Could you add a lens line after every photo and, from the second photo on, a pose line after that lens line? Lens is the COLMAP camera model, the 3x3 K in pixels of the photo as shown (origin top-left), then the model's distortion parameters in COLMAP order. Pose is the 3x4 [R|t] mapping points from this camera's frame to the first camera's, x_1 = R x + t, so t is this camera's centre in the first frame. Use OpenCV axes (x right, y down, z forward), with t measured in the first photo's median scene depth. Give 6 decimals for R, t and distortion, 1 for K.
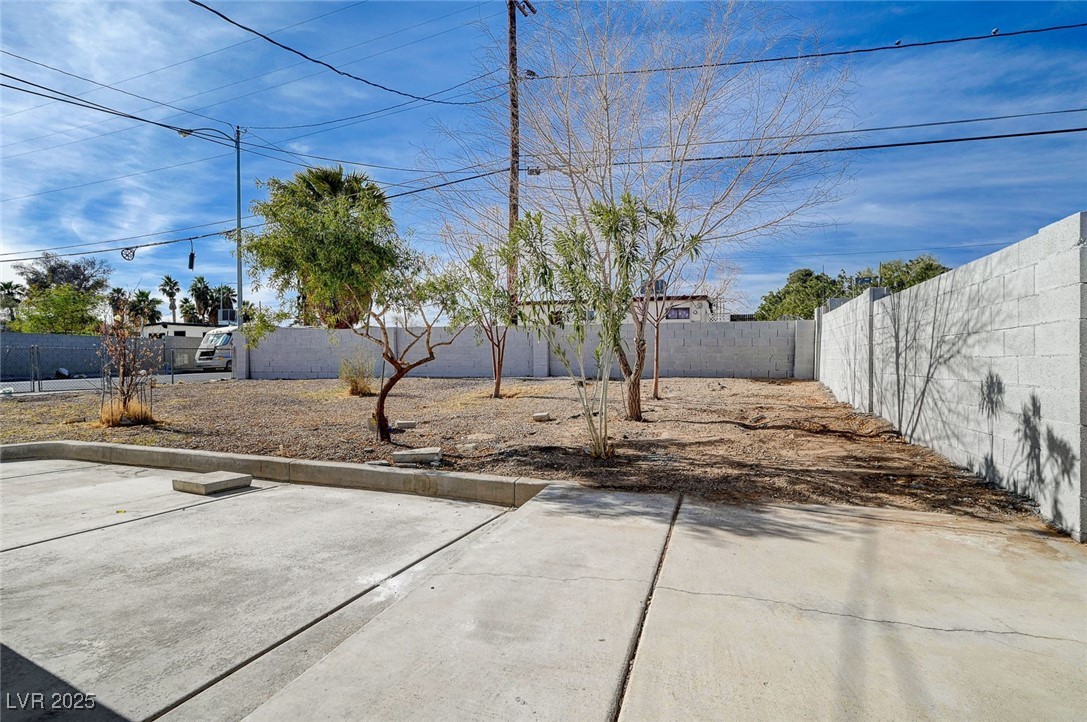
lens RADIAL K [[503.4, 0, 541.4], [0, 503.4, 363.9], [0, 0, 1]] dist [0.002579, 0.000175]
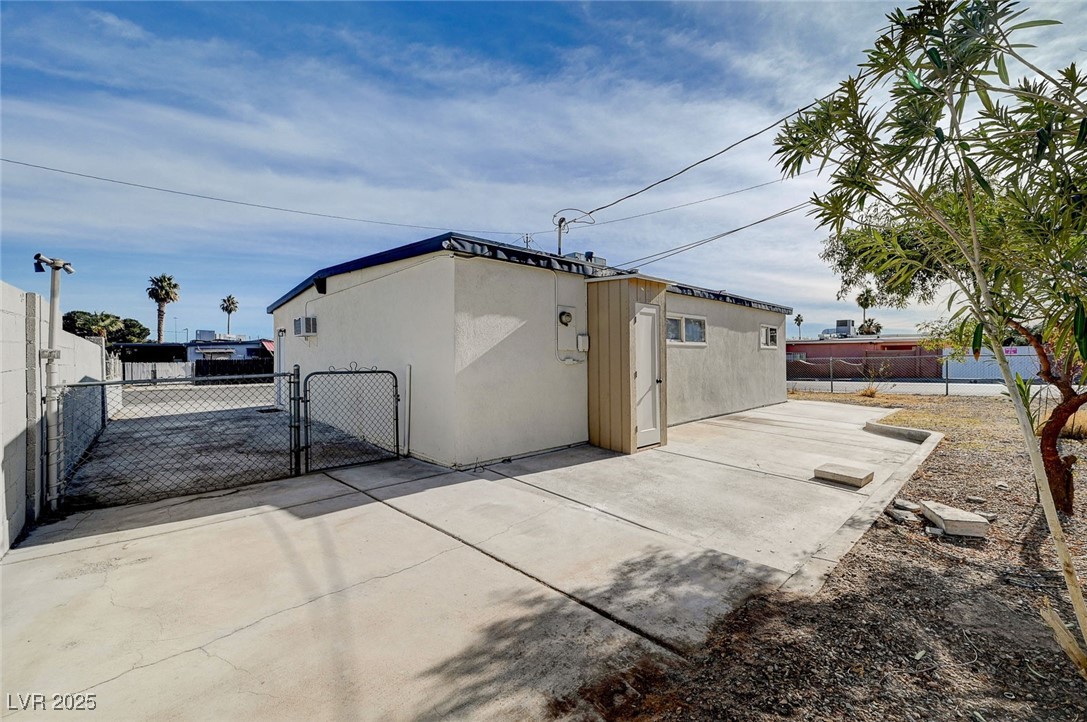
lens RADIAL K [[442.5, 0, 547.1], [0, 442.5, 358.5], [0, 0, 1]] dist [0.003151, 0.000104]
pose [[-0.456342, -0.000436, -0.889805, 0.858904], [0.000586, 1.000000, -0.000791, -0.050842], [0.889804, -0.000882, -0.456341, 1.237415]]
